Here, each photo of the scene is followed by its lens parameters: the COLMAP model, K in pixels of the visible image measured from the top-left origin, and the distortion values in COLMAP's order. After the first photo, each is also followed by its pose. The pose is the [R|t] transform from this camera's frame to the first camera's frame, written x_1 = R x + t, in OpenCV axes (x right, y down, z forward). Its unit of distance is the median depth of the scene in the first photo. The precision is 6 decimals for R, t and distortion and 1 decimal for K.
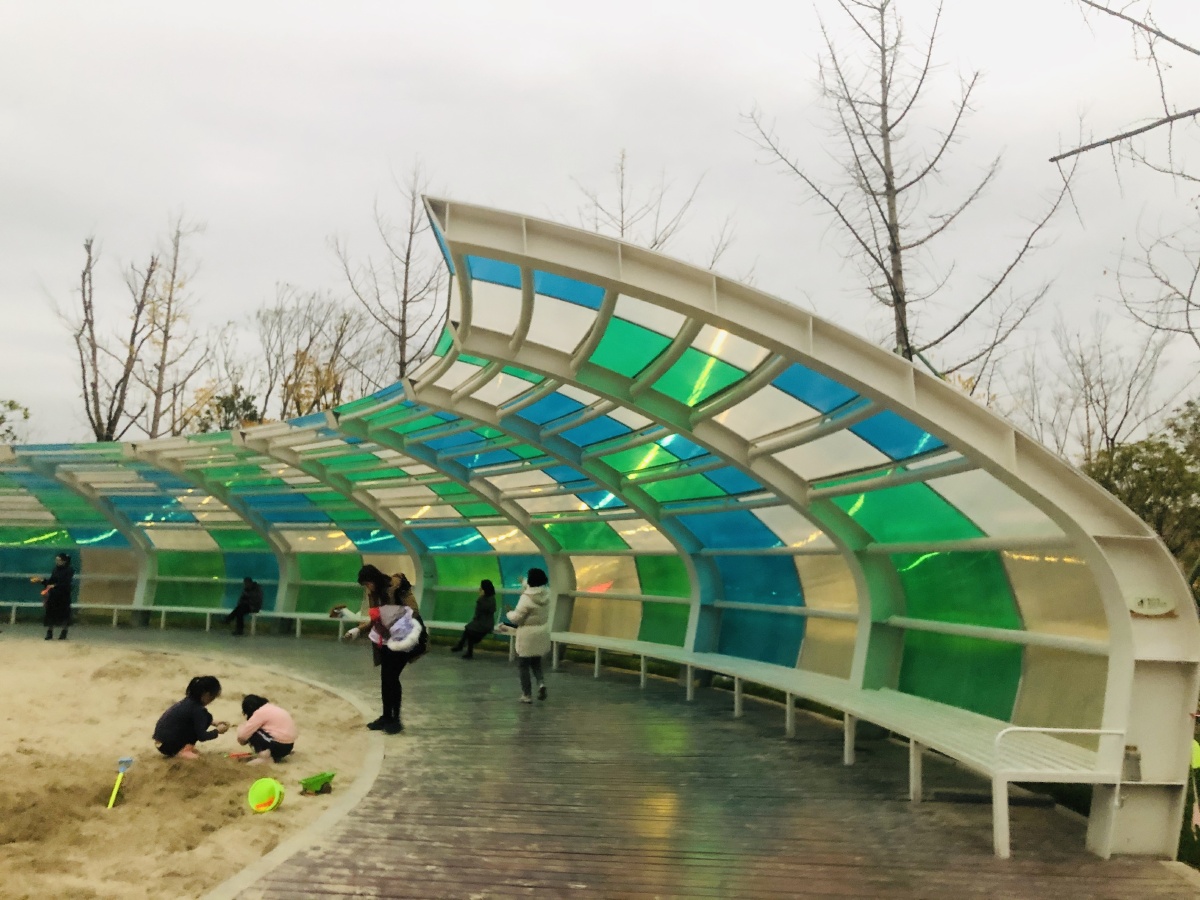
lens RADIAL K [[979.5, 0, 600.0], [0, 979.5, 450.0], [0, 0, 1]] dist [0.006341, -0.015480]
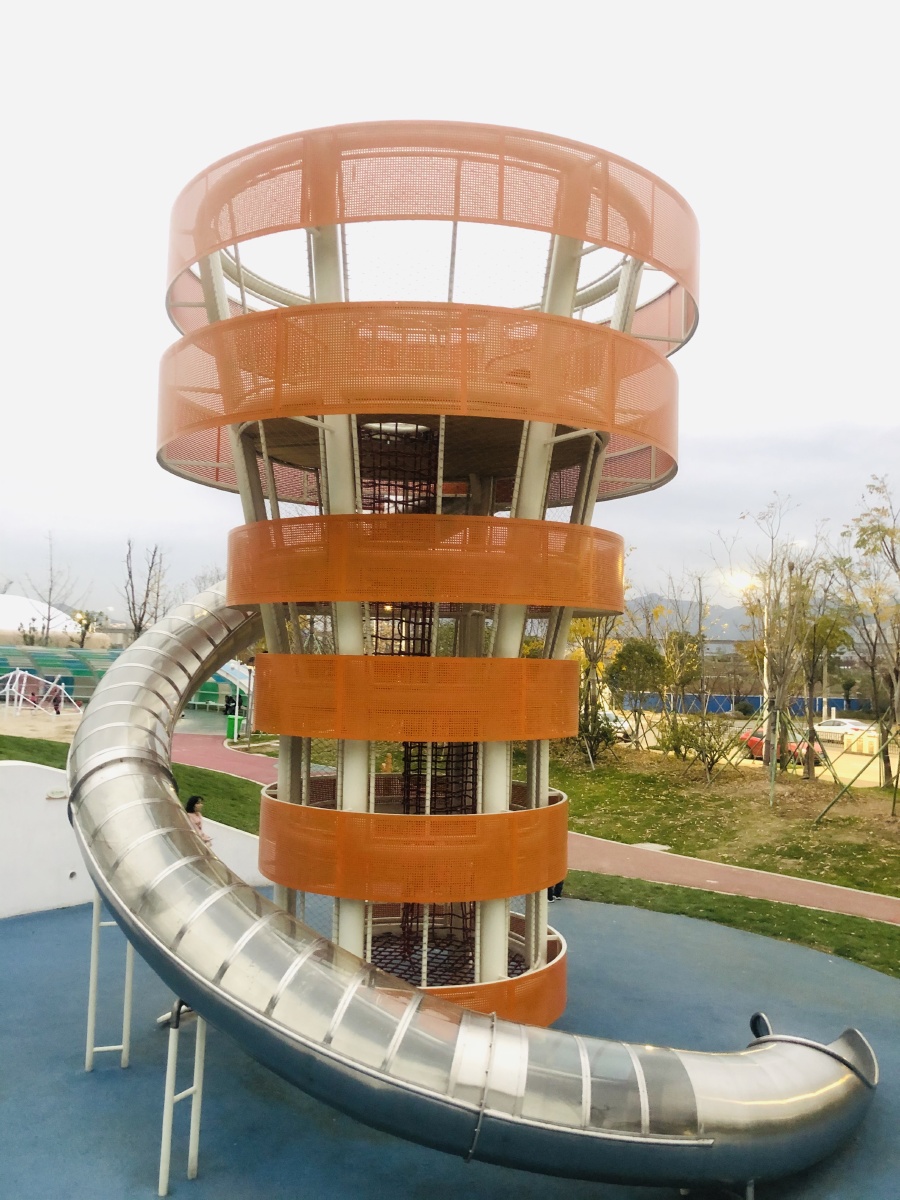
lens RADIAL K [[979.5, 0, 450.0], [0, 979.5, 600.0], [0, 0, 1]] dist [0.006341, -0.015480]
pose [[0.984809, -0.004793, -0.173574, 0.635203], [0.014186, 0.998498, 0.052912, -0.190548], [0.173060, -0.054571, 0.983398, -1.169911]]
